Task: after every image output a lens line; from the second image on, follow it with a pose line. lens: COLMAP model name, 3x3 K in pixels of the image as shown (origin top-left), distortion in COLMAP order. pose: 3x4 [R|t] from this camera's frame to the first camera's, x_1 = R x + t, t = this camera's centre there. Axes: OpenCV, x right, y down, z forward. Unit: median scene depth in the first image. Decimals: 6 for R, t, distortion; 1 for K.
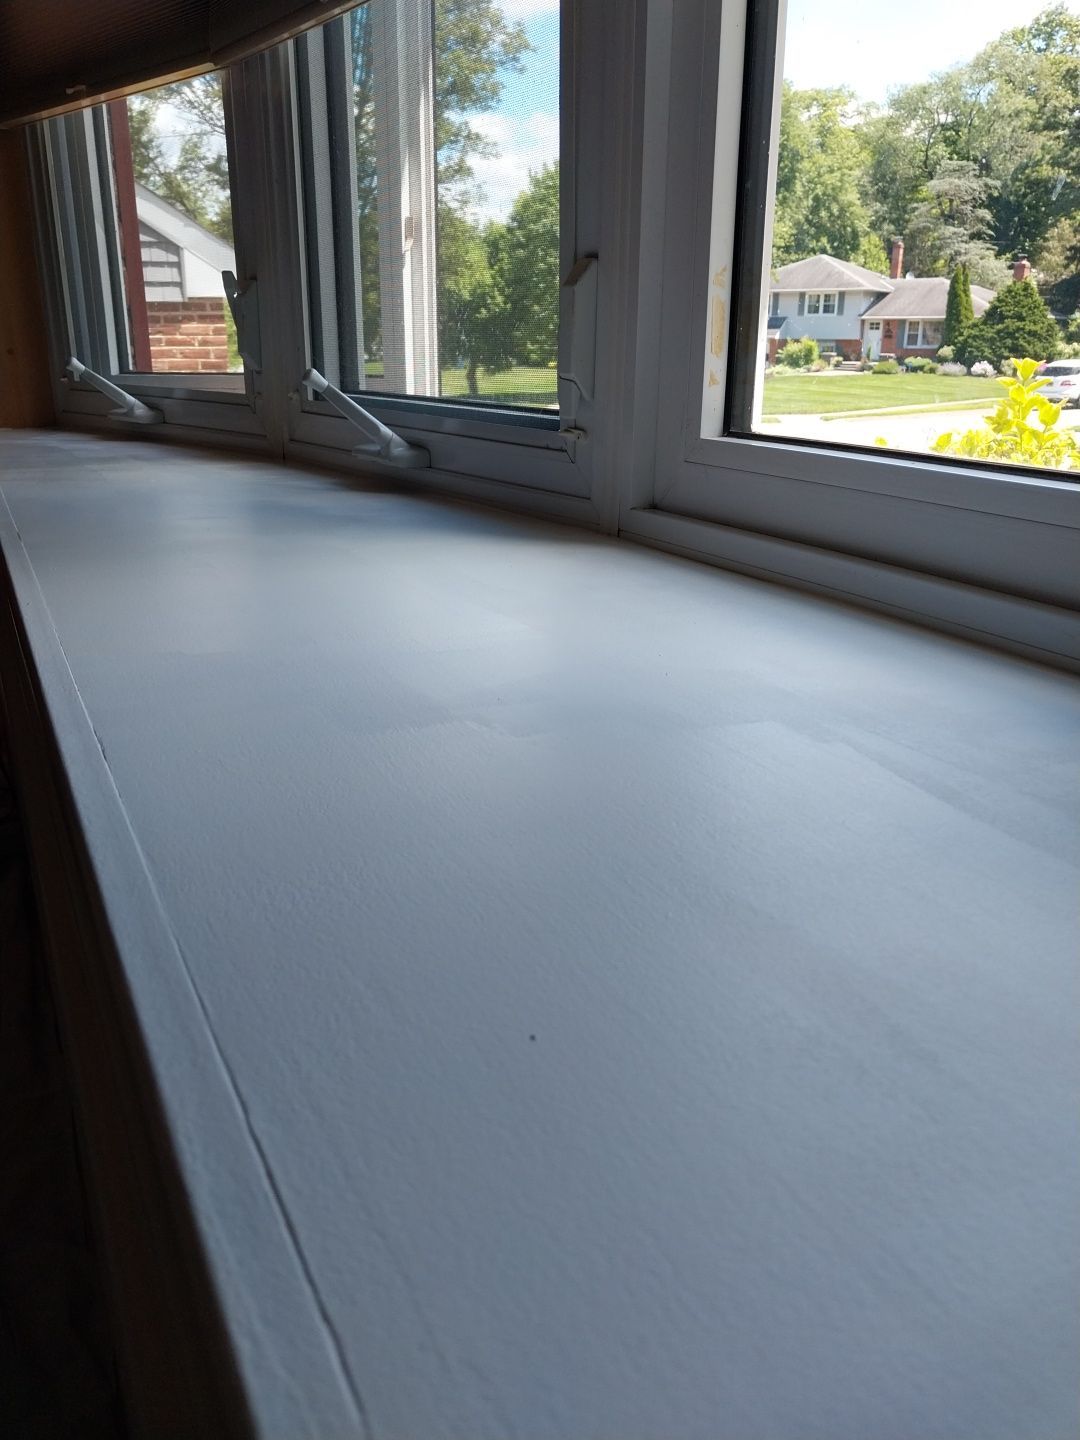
lens RADIAL K [[1142.1, 0, 497.5], [0, 1142.1, 715.1], [0, 0, 1]] dist [0.010273, 0.001260]
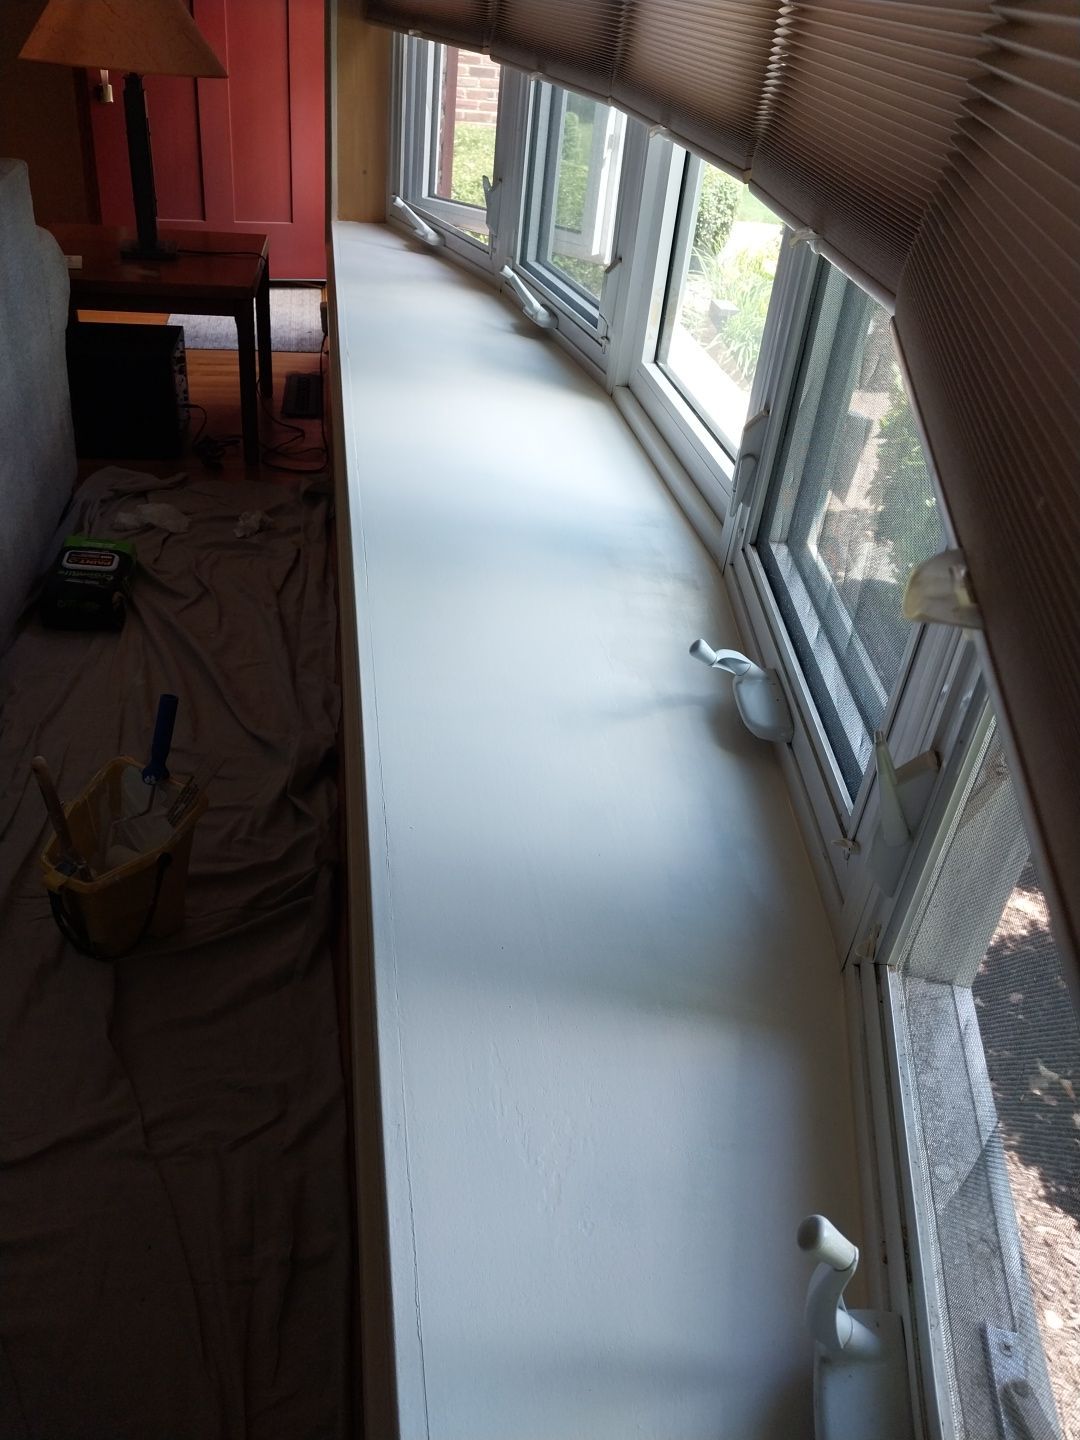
lens RADIAL K [[1142.1, 0, 497.5], [0, 1142.1, 715.1], [0, 0, 1]] dist [0.010273, 0.001260]
pose [[0.949767, 0.238137, -0.203062, 0.479938], [-0.177852, 0.944590, 0.275896, -0.145574], [0.257511, -0.225922, 0.939493, -1.184535]]
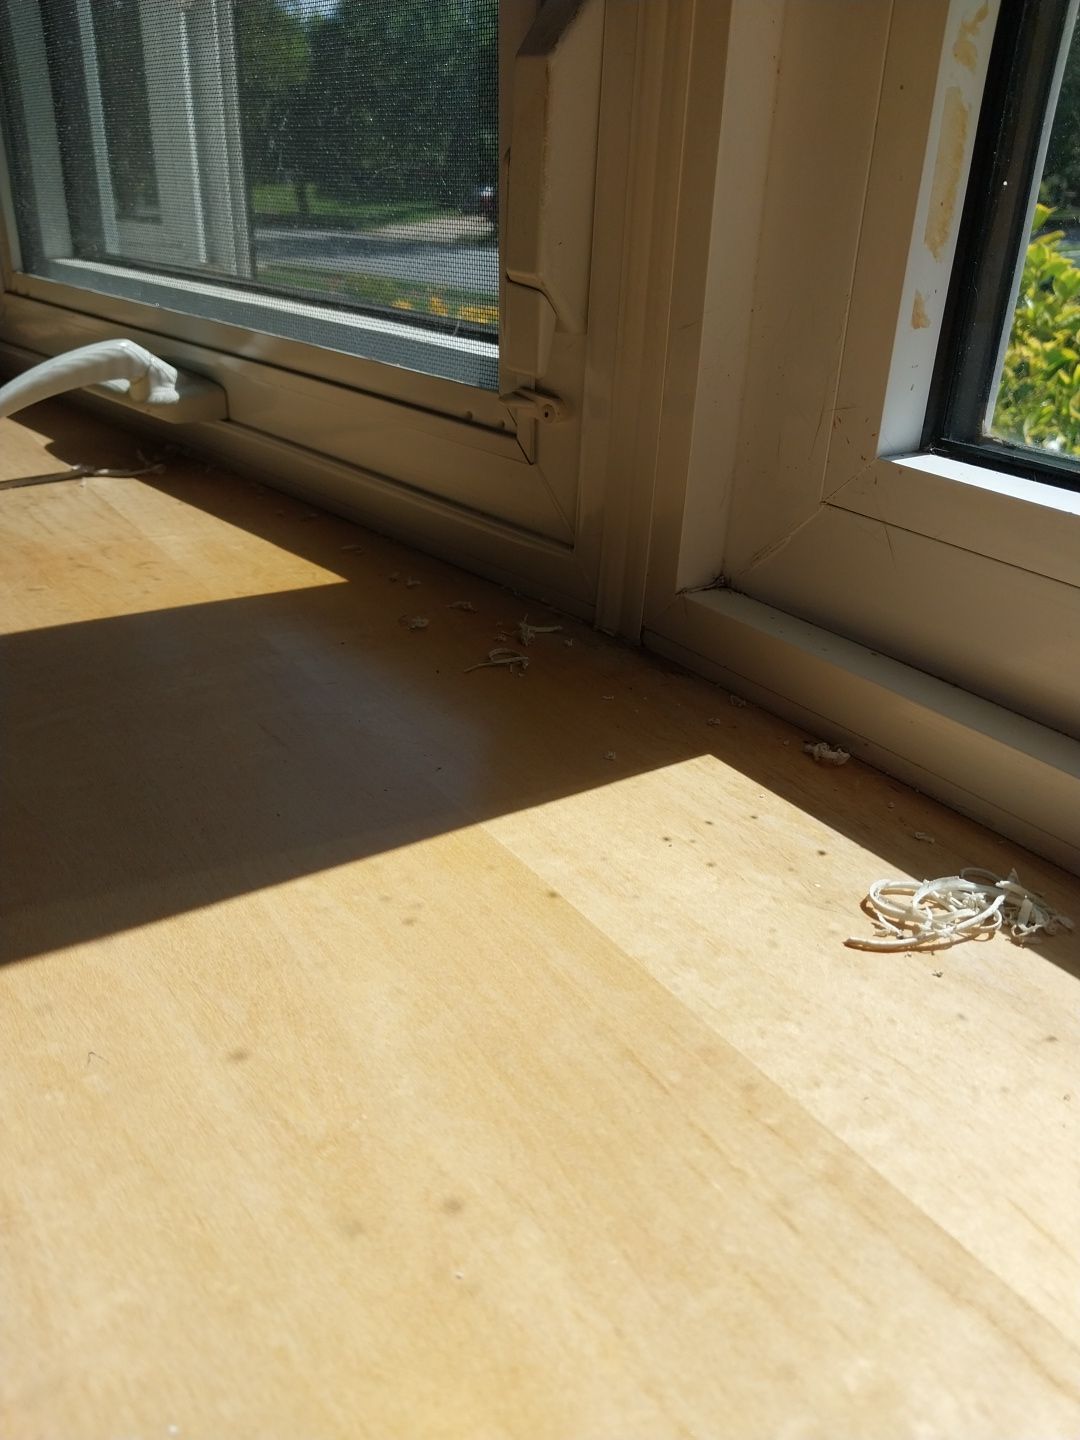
lens RADIAL K [[1142.1, 0, 497.5], [0, 1142.1, 715.1], [0, 0, 1]] dist [0.010273, 0.001260]
pose [[0.990765, -0.033327, 0.131429, -0.013726], [0.015145, 0.990457, 0.136990, -0.191802], [-0.134740, -0.133734, 0.981815, 0.551023]]
